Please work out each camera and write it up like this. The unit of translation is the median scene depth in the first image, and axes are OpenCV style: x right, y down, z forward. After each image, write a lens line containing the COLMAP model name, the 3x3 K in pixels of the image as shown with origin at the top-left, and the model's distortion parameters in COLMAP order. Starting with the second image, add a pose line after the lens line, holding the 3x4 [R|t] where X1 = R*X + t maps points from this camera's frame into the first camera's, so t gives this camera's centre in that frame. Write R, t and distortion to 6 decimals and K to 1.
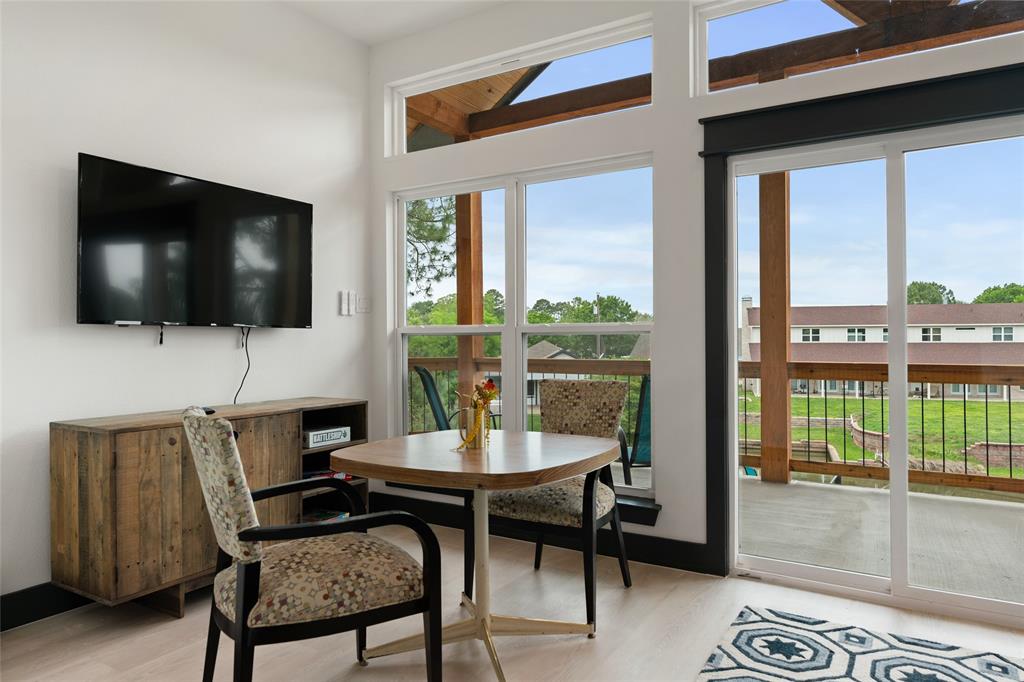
lens RADIAL K [[661.8, 0, 512.0], [0, 661.8, 341.0], [0, 0, 1]] dist [0.000317, 0.001614]
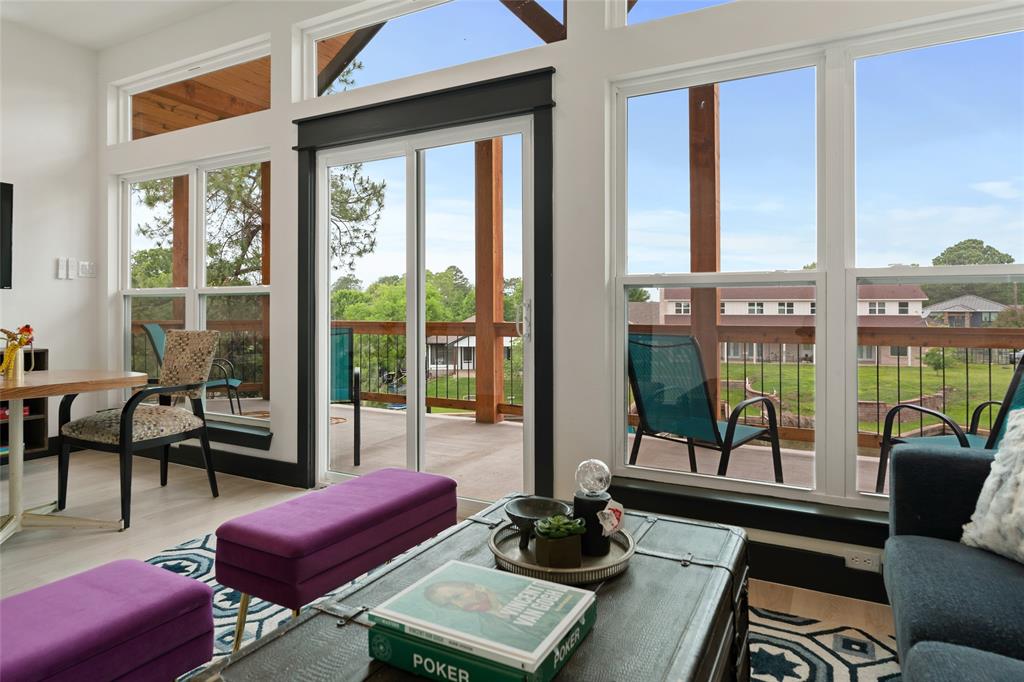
lens RADIAL K [[598.0, 0, 511.8], [0, 598.0, 313.5], [0, 0, 1]] dist [-0.008132, -0.000272]
pose [[0.998163, 0.004963, 0.060376, 0.377421], [-0.005021, 0.999987, 0.000823, 0.014002], [-0.060371, -0.001125, 0.998175, -0.083306]]
